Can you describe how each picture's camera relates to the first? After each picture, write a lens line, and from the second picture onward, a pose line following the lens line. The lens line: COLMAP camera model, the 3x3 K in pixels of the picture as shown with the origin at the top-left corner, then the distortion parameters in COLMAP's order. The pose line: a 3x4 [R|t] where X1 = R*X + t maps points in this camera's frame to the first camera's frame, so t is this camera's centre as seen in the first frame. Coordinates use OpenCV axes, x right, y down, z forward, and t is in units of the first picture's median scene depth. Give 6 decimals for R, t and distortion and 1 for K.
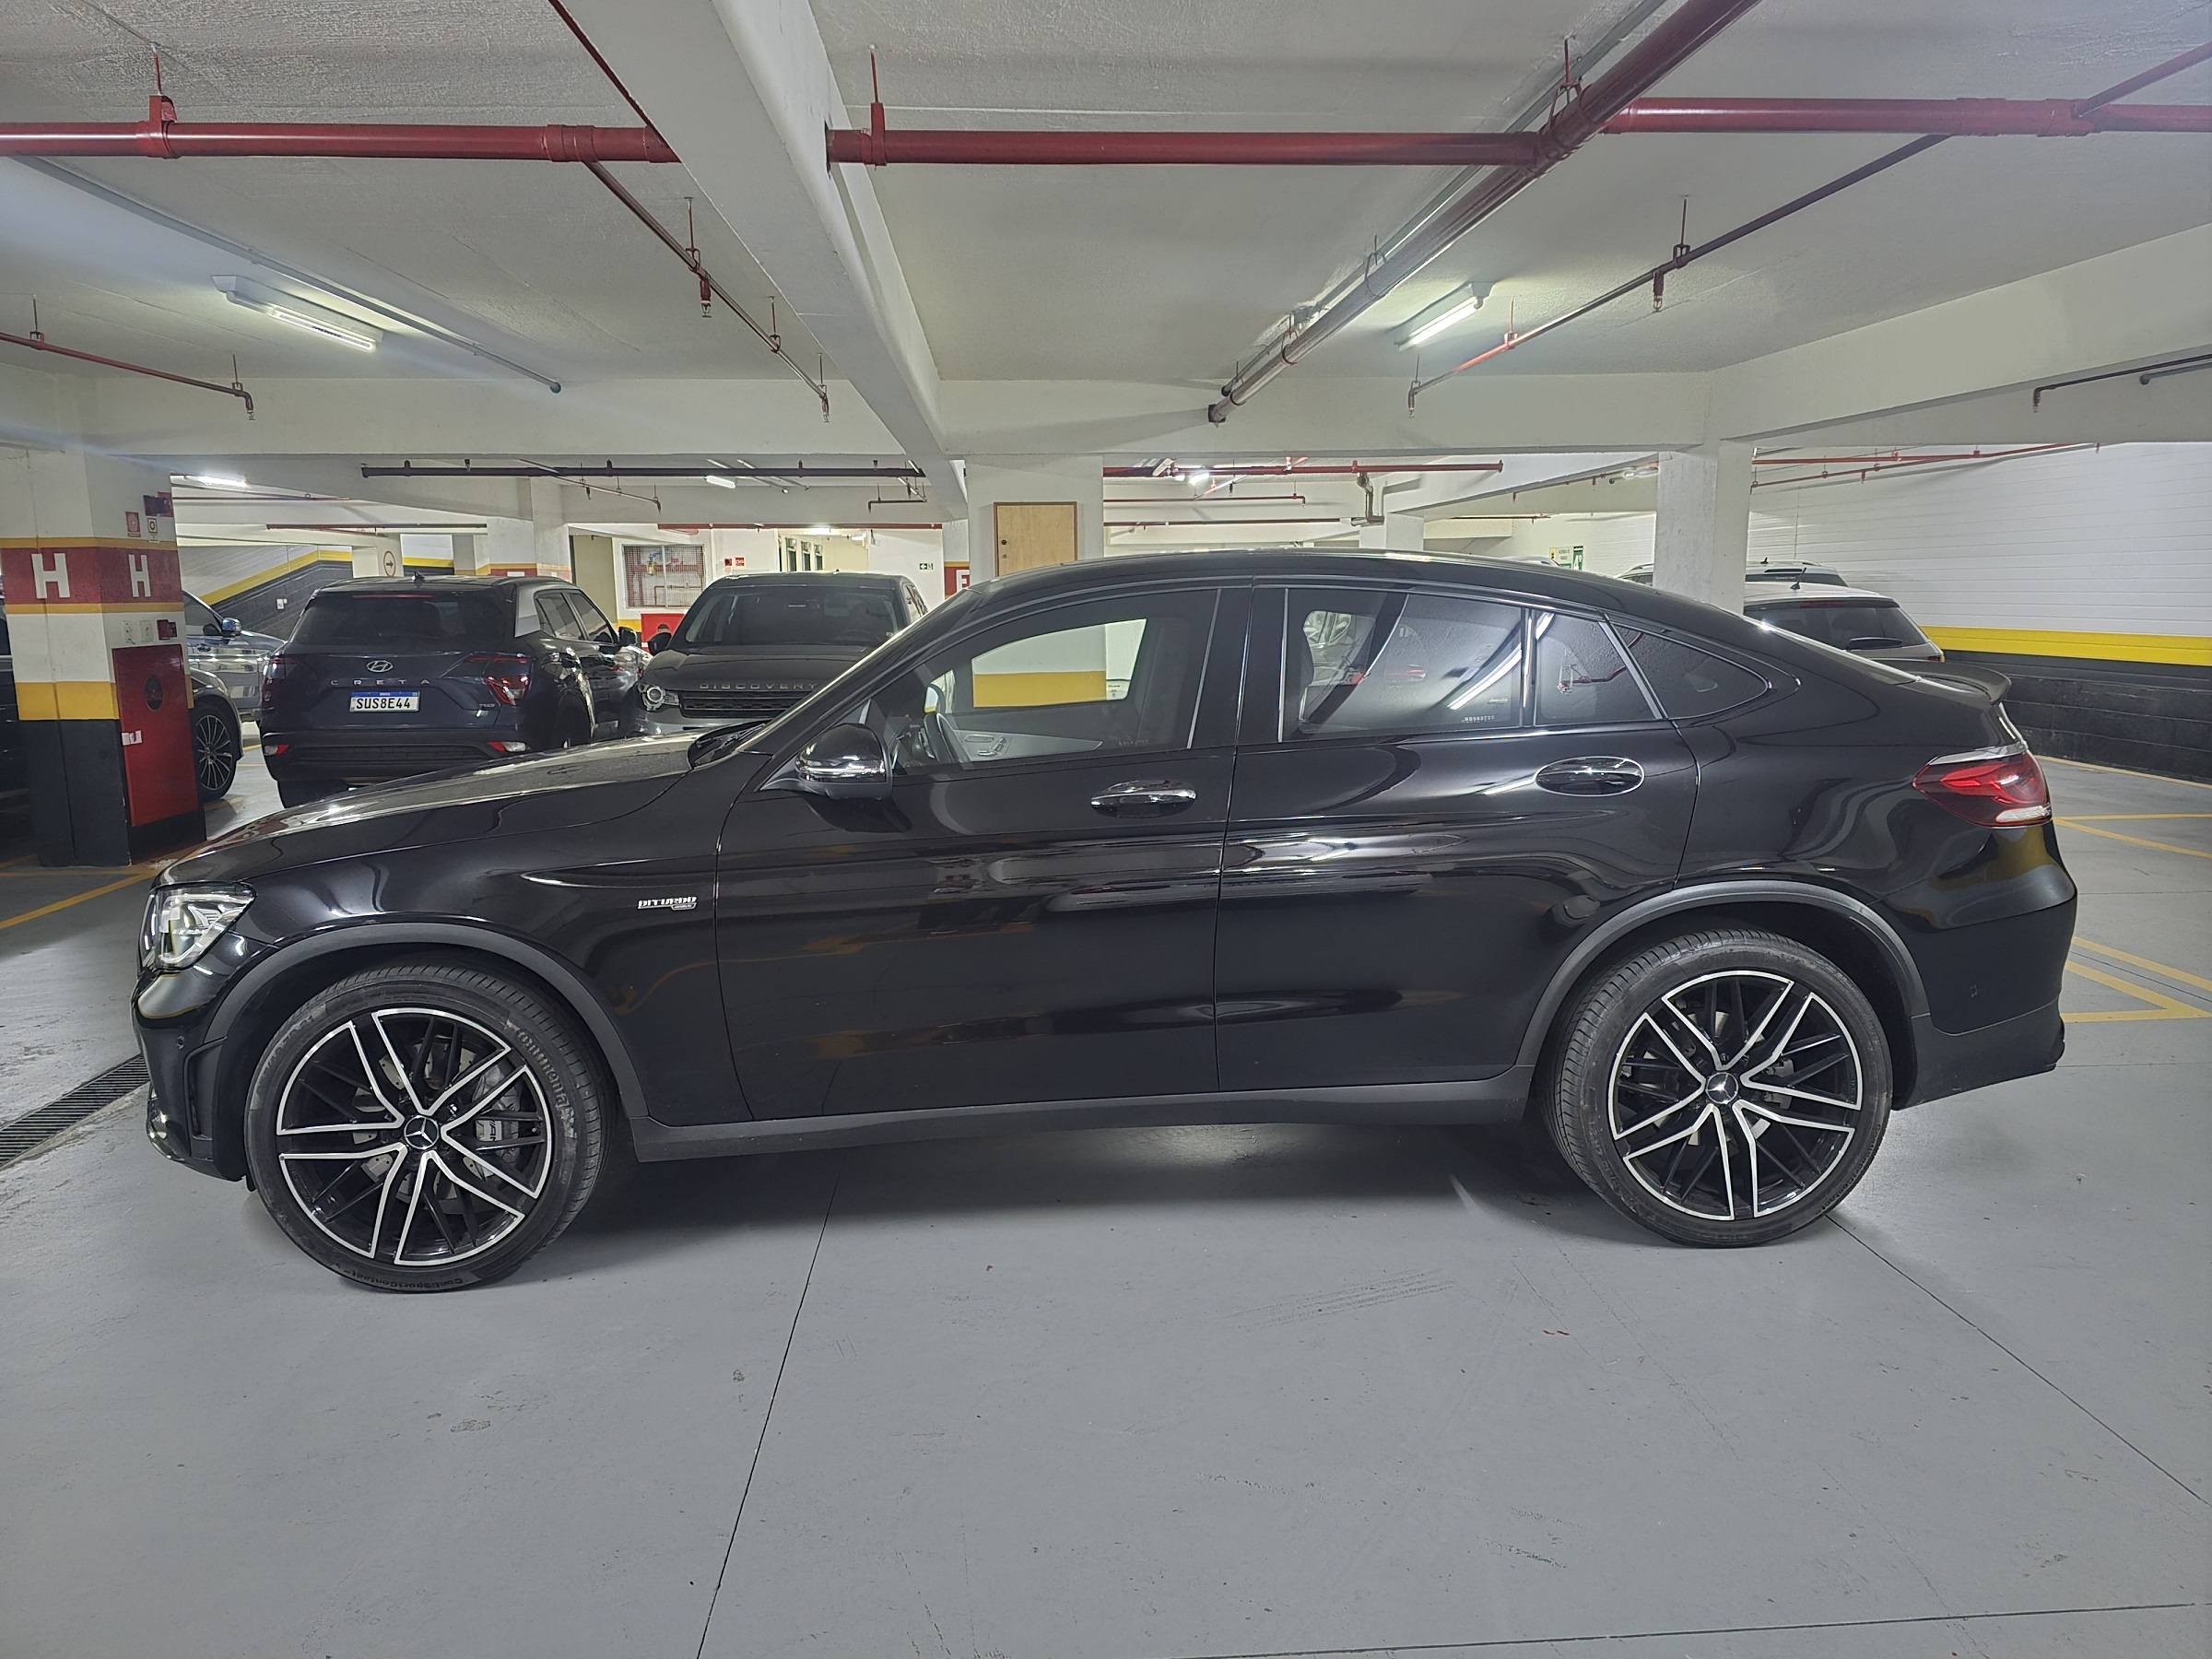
lens RADIAL K [[1501.7, 0, 1117.7], [0, 1501.7, 828.2], [0, 0, 1]] dist [0.070184, -0.006381]
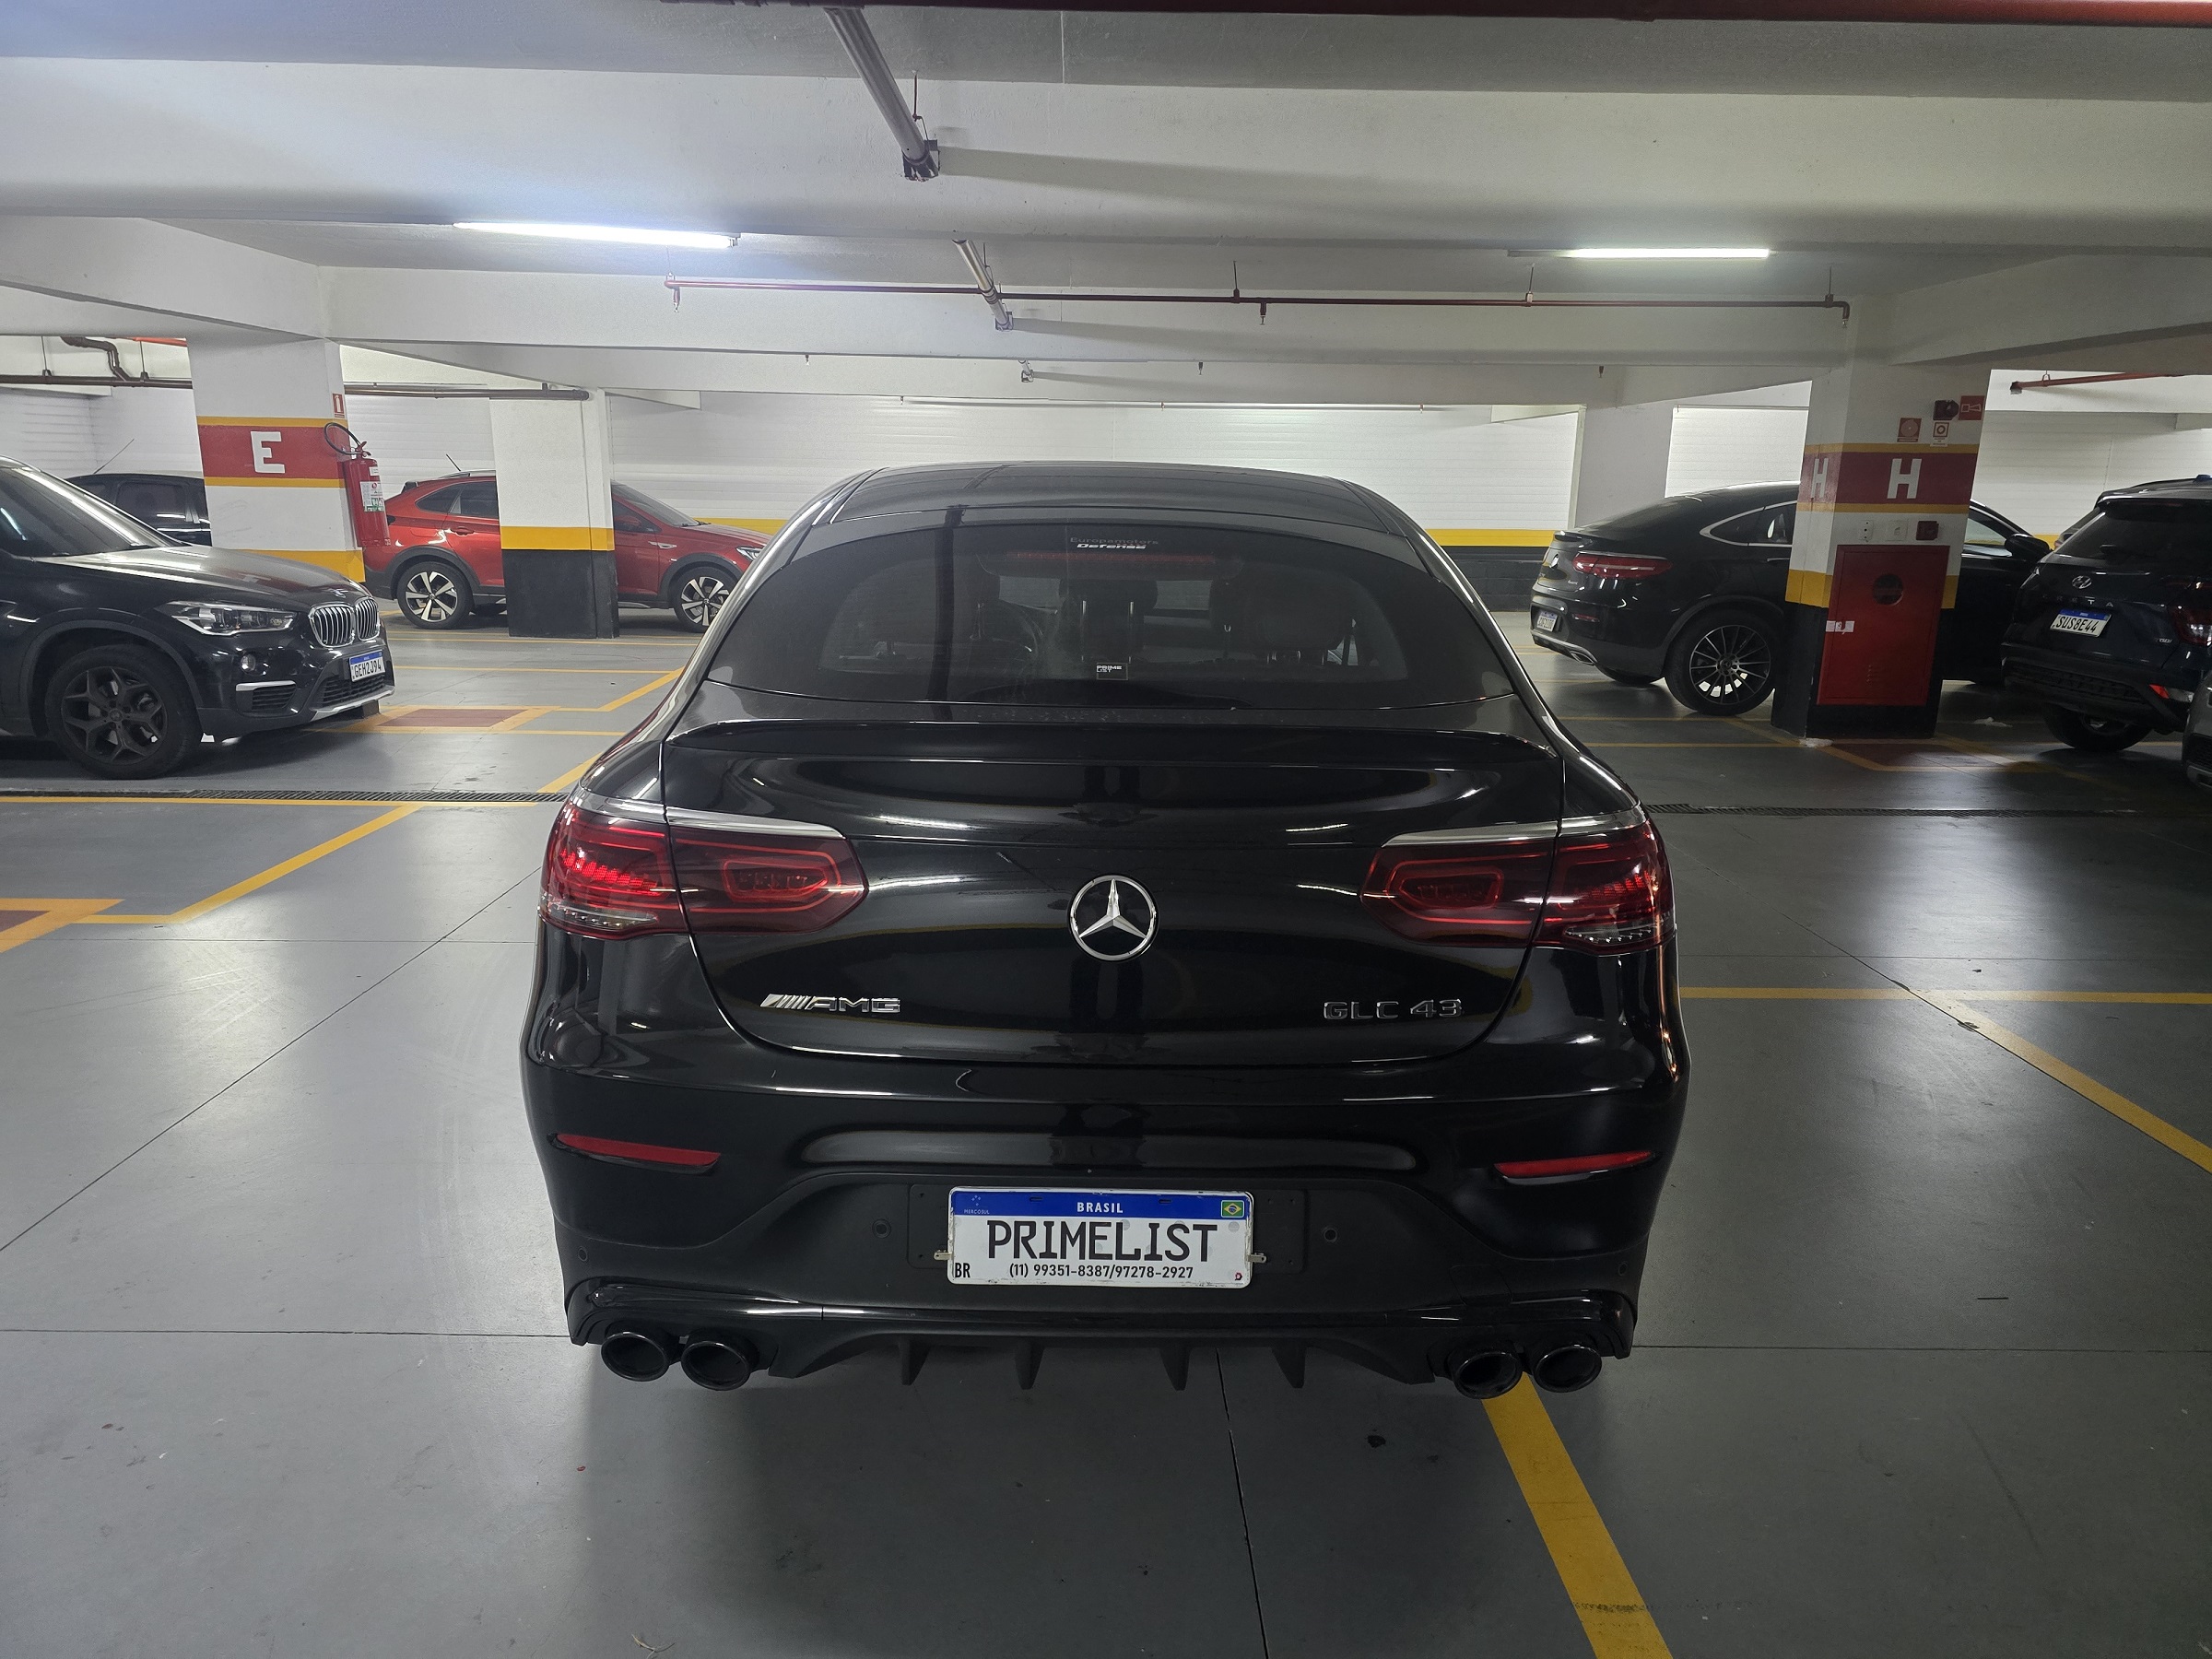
lens RADIAL K [[1501.7, 0, 1098.3], [0, 1501.7, 826.3], [0, 0, 1]] dist [0.070184, -0.006381]
pose [[-0.062688, 0.238147, -0.969204, 0.491989], [-0.176889, 0.953088, 0.245628, -0.095859], [0.982232, 0.186840, -0.017621, 0.512862]]
